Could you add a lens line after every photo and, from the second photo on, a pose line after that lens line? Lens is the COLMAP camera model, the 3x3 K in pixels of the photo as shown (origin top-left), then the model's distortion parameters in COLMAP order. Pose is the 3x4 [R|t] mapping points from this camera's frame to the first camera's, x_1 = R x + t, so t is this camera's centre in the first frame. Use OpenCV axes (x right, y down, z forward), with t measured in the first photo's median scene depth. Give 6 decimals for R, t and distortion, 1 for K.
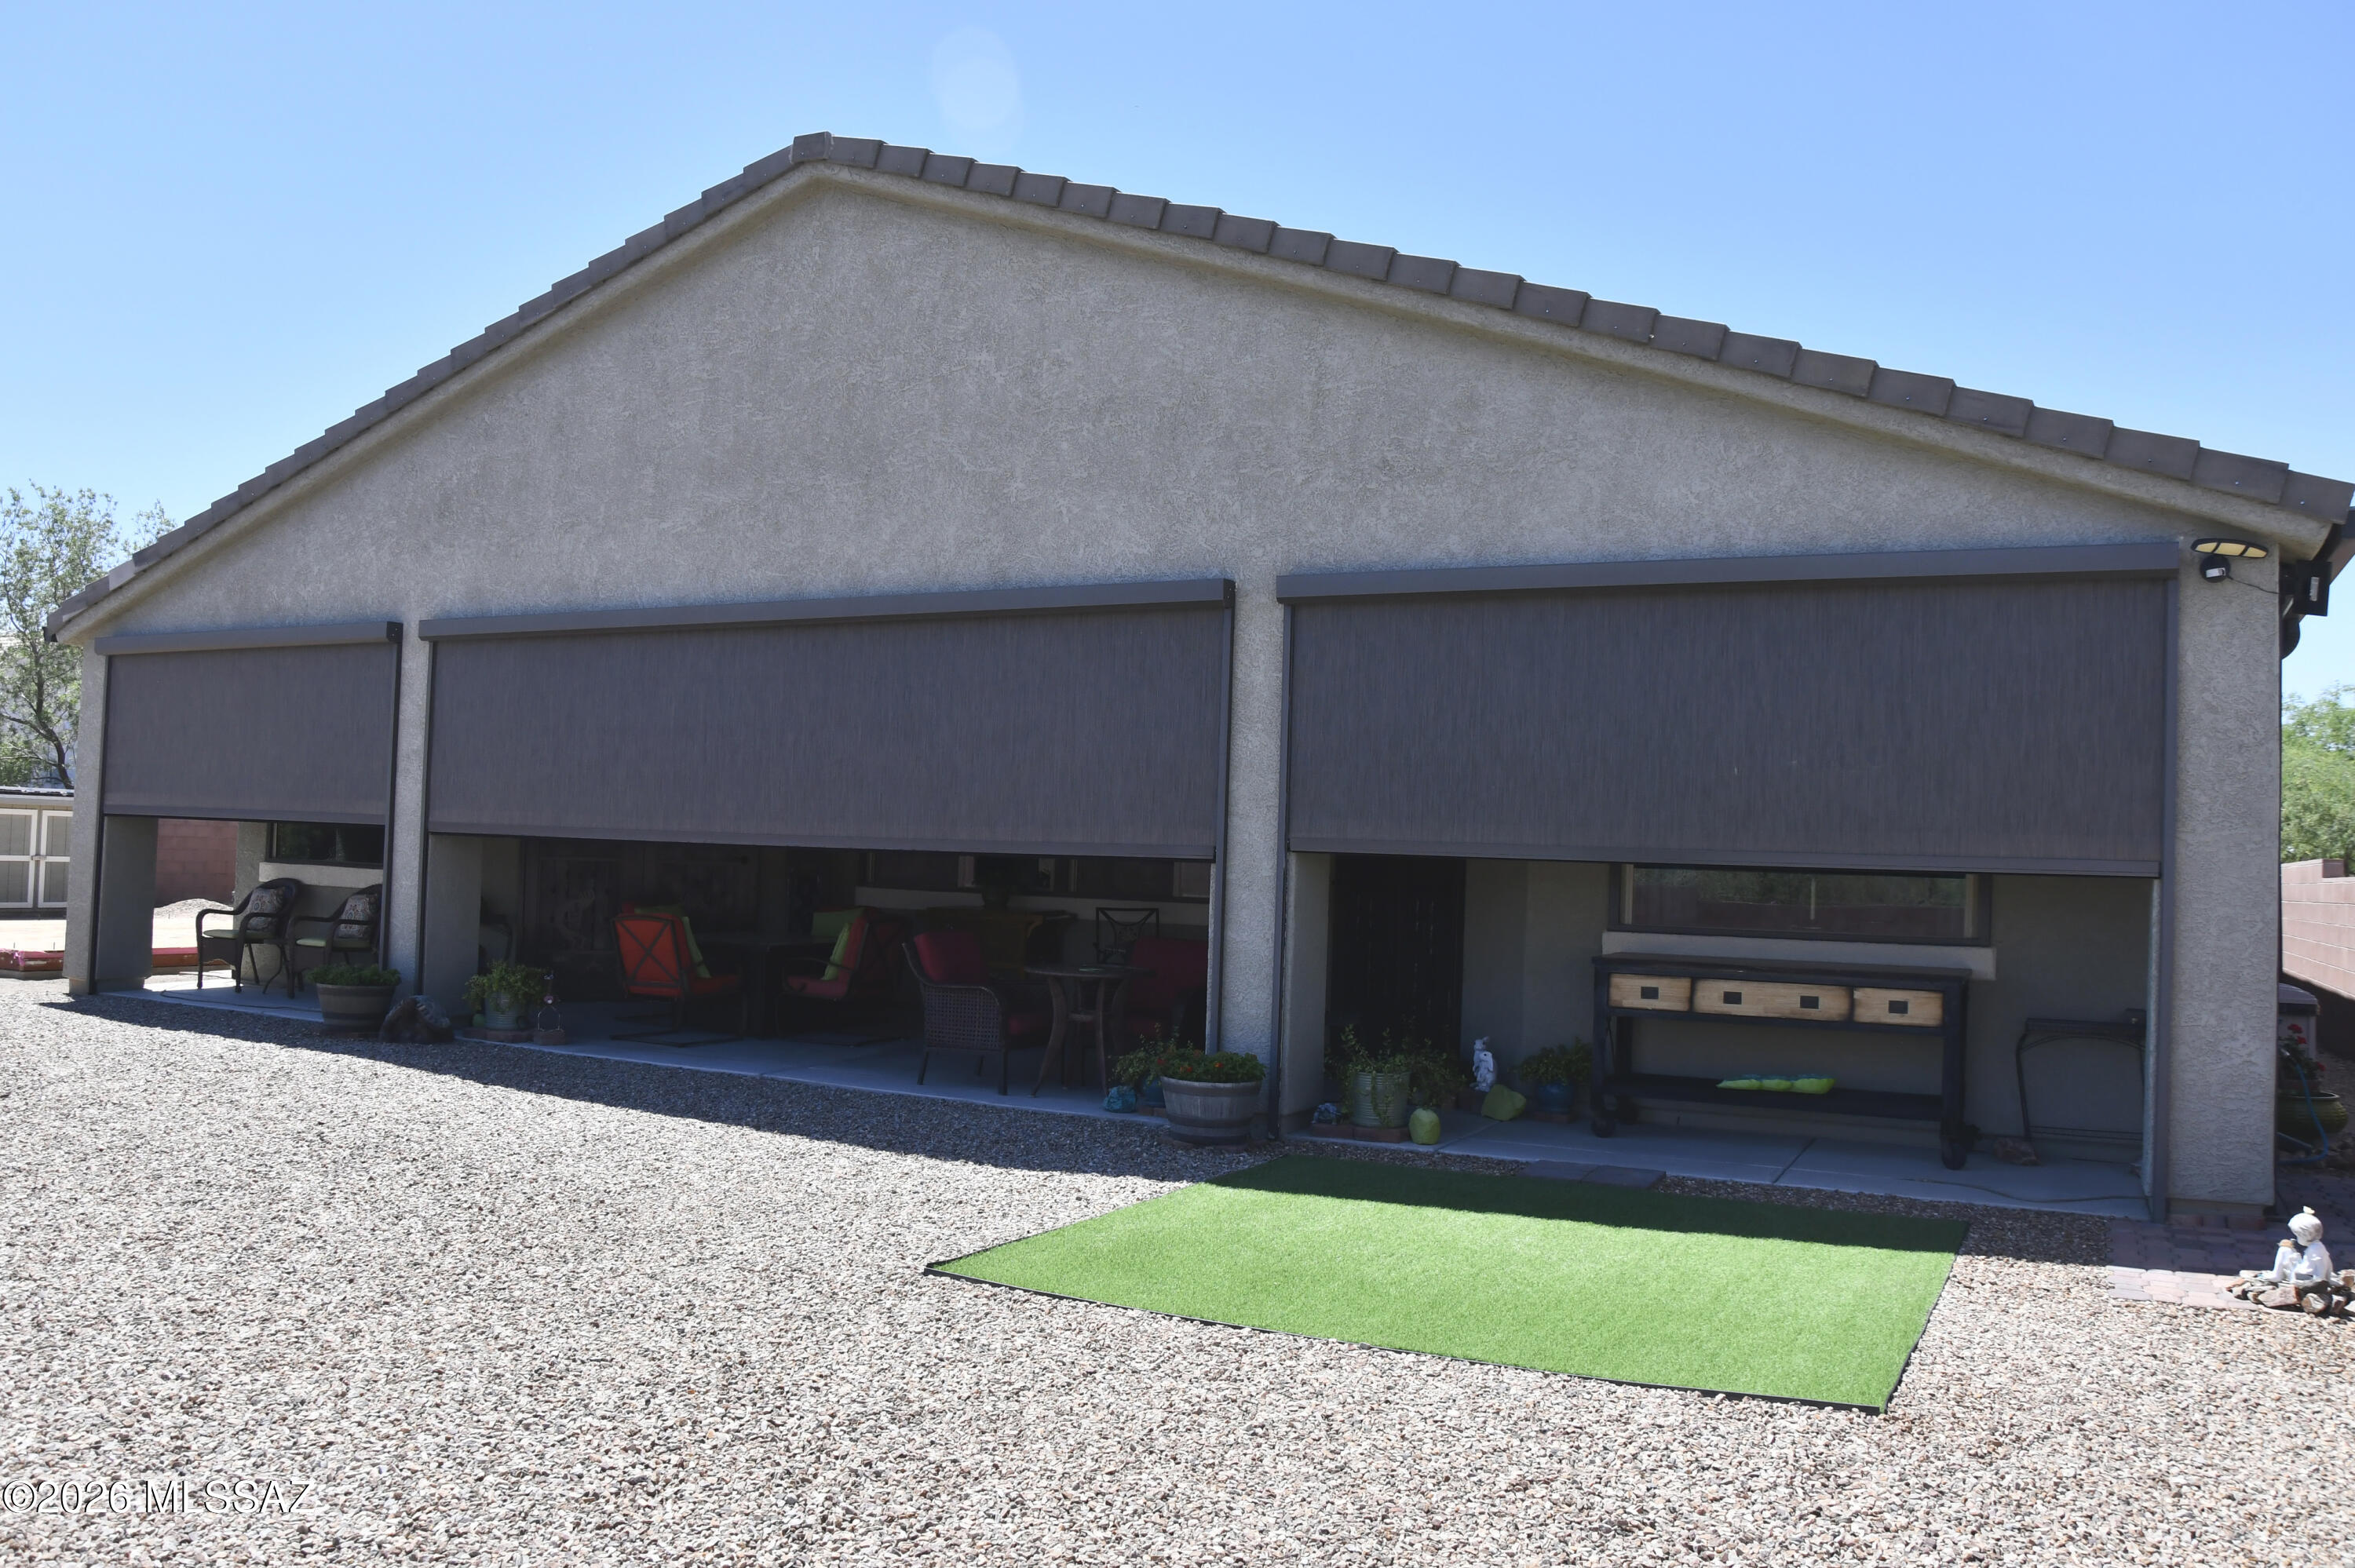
lens RADIAL K [[1798.6, 0, 1151.1], [0, 1798.6, 774.7], [0, 0, 1]] dist [-0.160911, 0.126947]
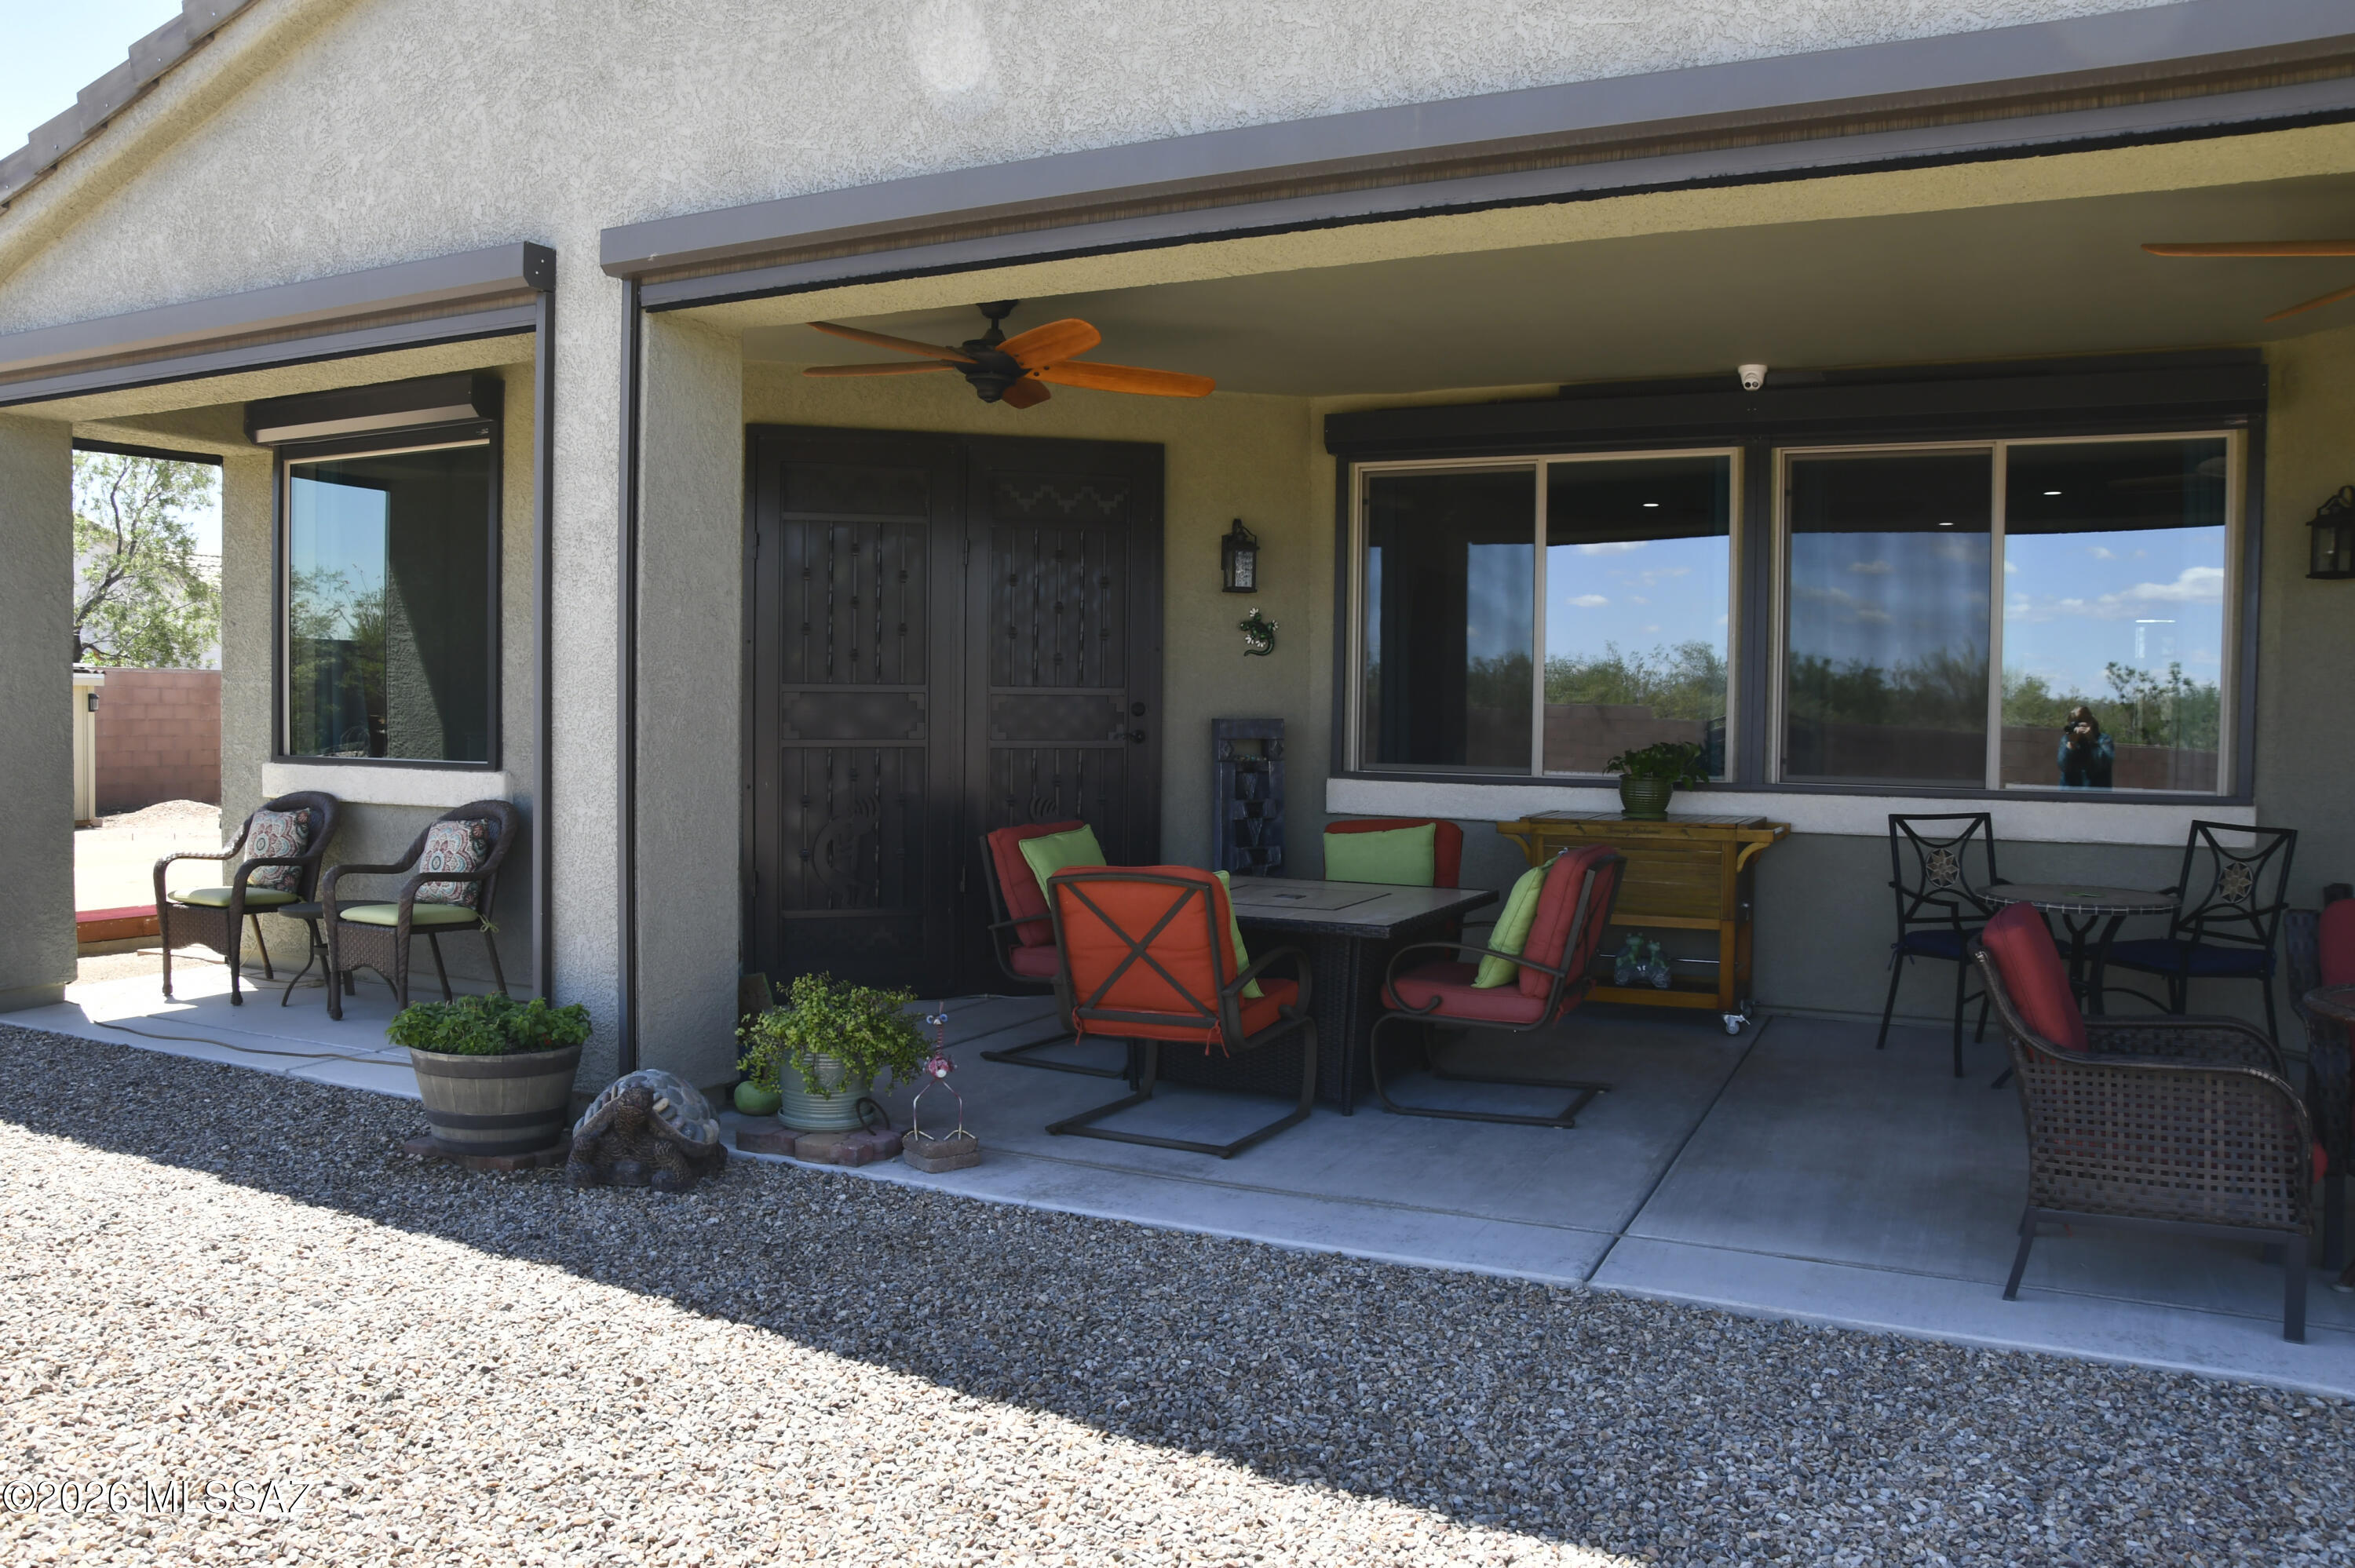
lens RADIAL K [[1798.6, 0, 1151.1], [0, 1798.6, 774.7], [0, 0, 1]] dist [-0.160911, 0.126947]
pose [[0.999806, -0.019688, 0.000862, -0.394223], [0.019558, 0.996677, 0.079070, 0.026079], [-0.002416, -0.079037, 0.996869, 0.763938]]
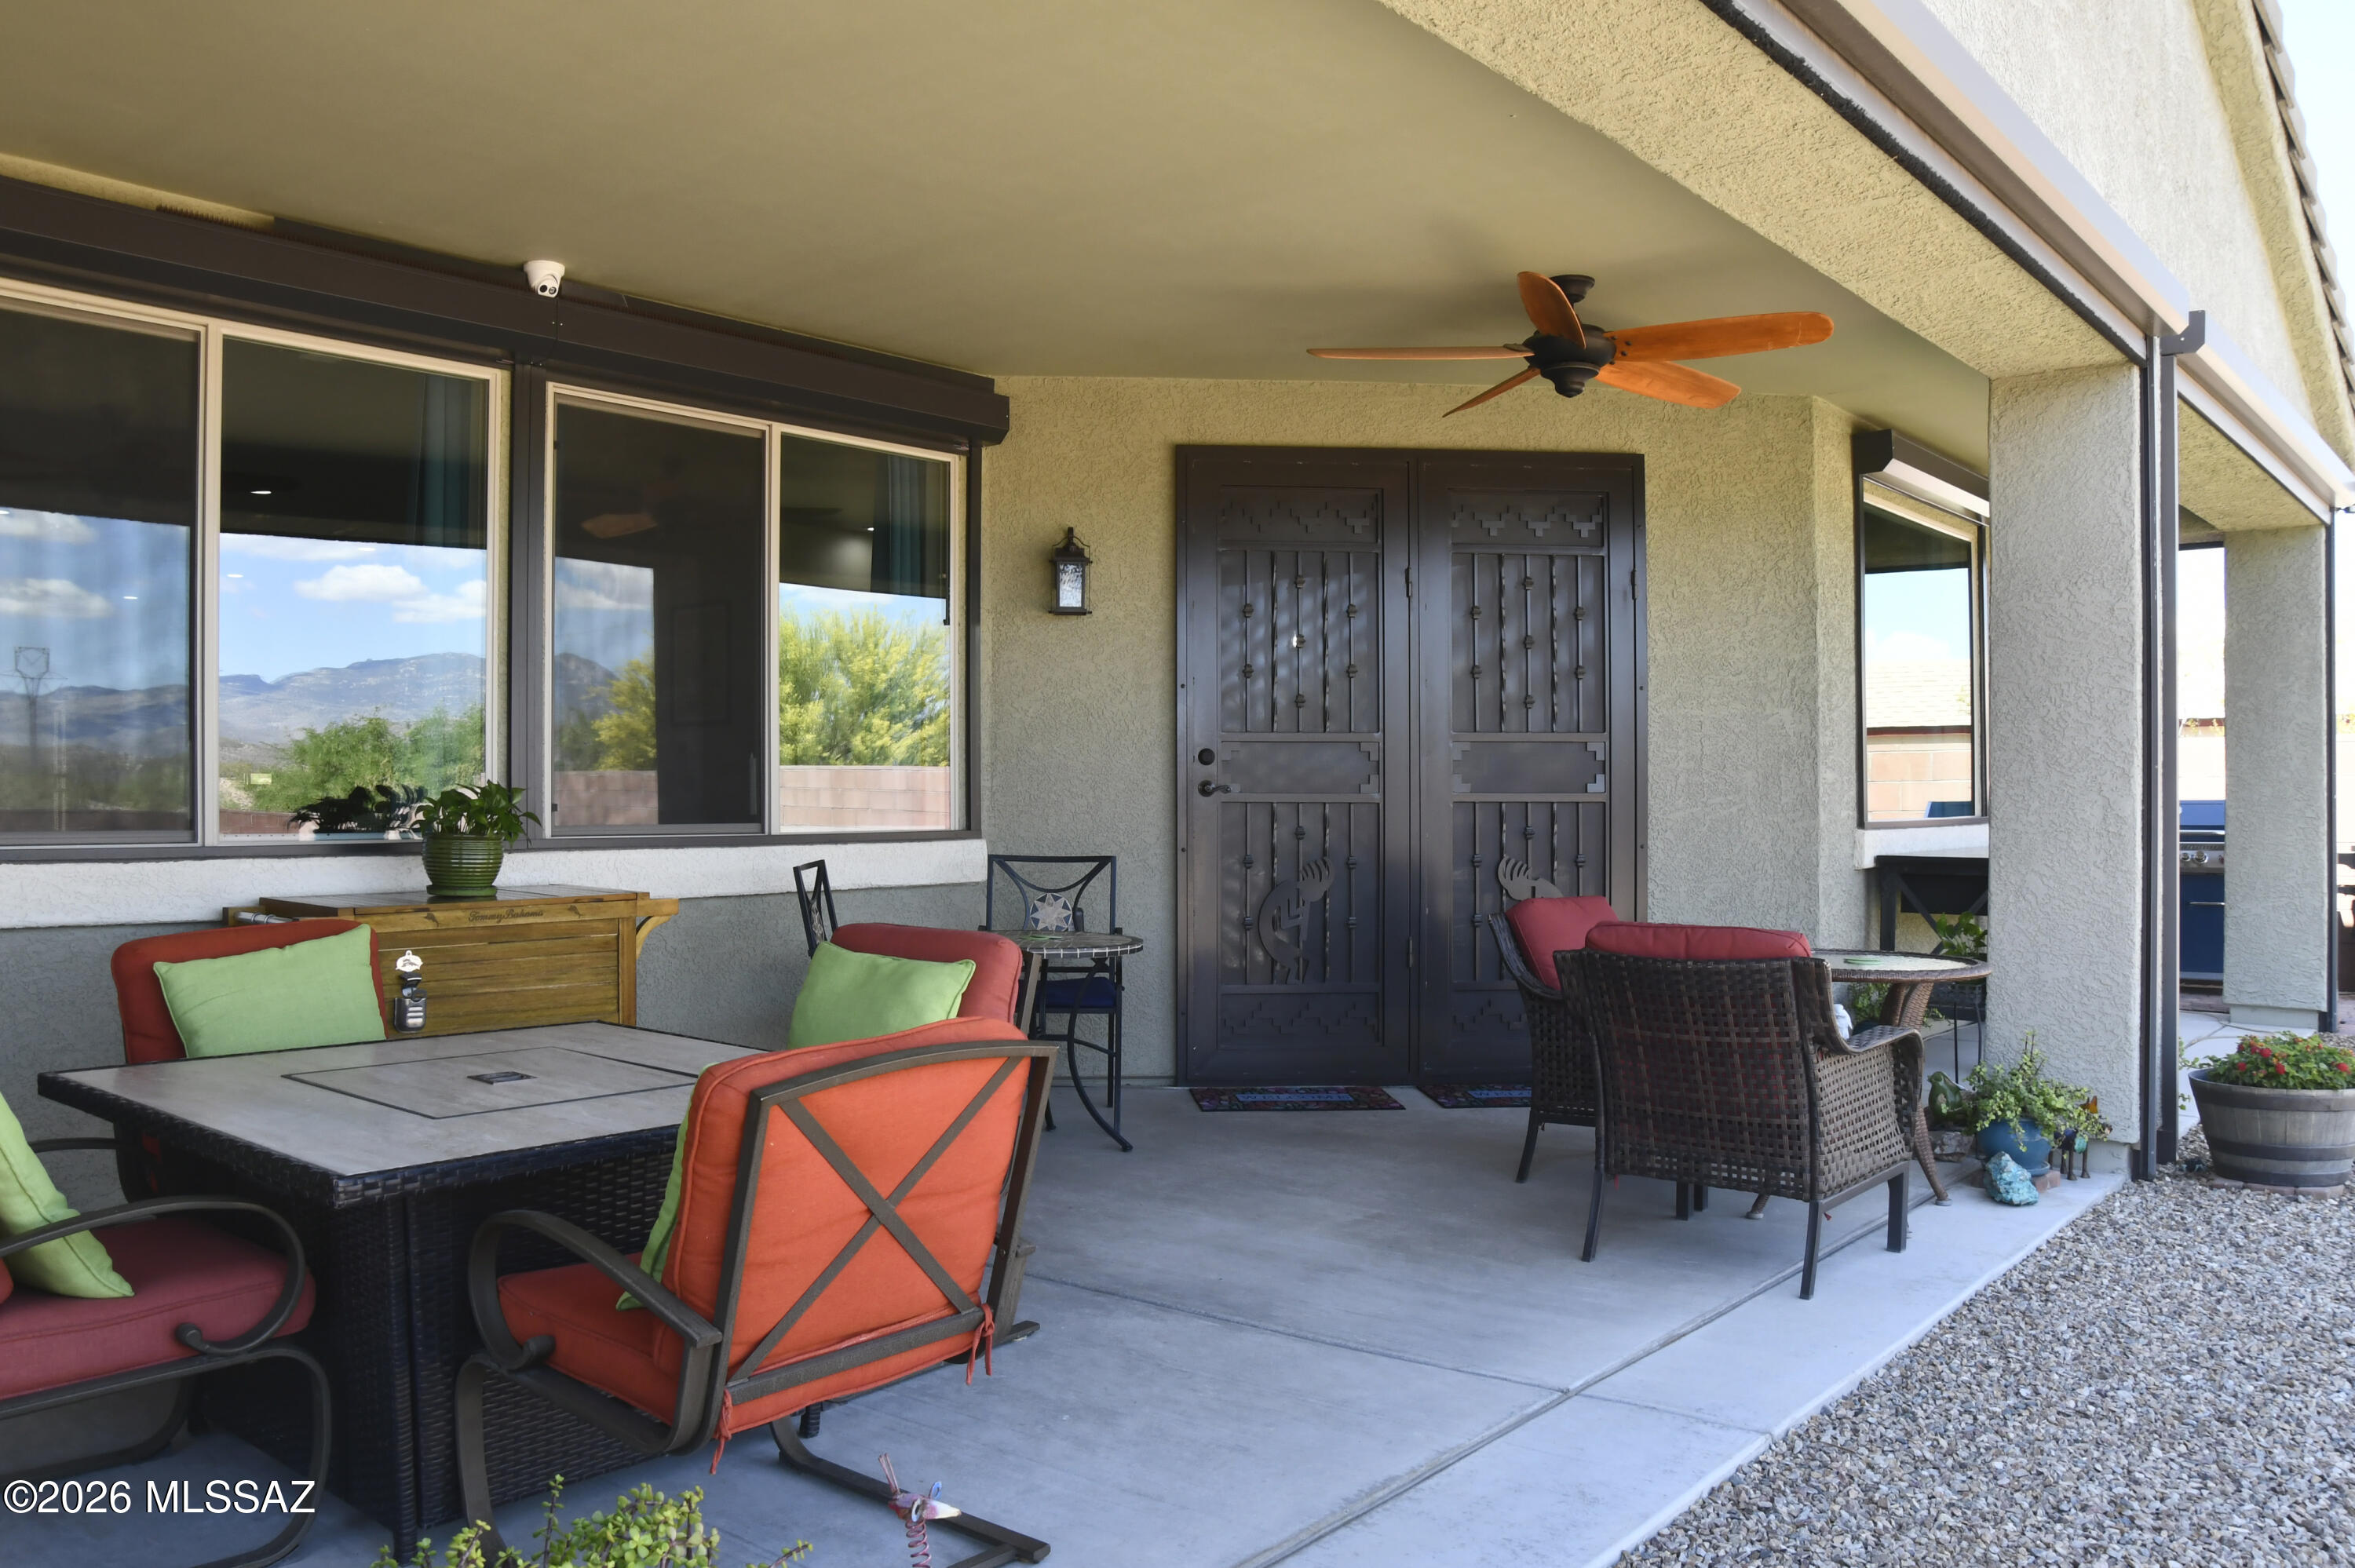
lens RADIAL K [[1854.3, 0, 1177.5], [0, 1854.3, 784.0], [0, 0, 1]] dist [-0.073985, 0.000351]
pose [[0.222894, -0.030994, 0.974350, -0.701832], [-0.037893, 0.998464, 0.040429, 0.051793], [-0.974106, -0.045933, 0.221377, 1.295716]]
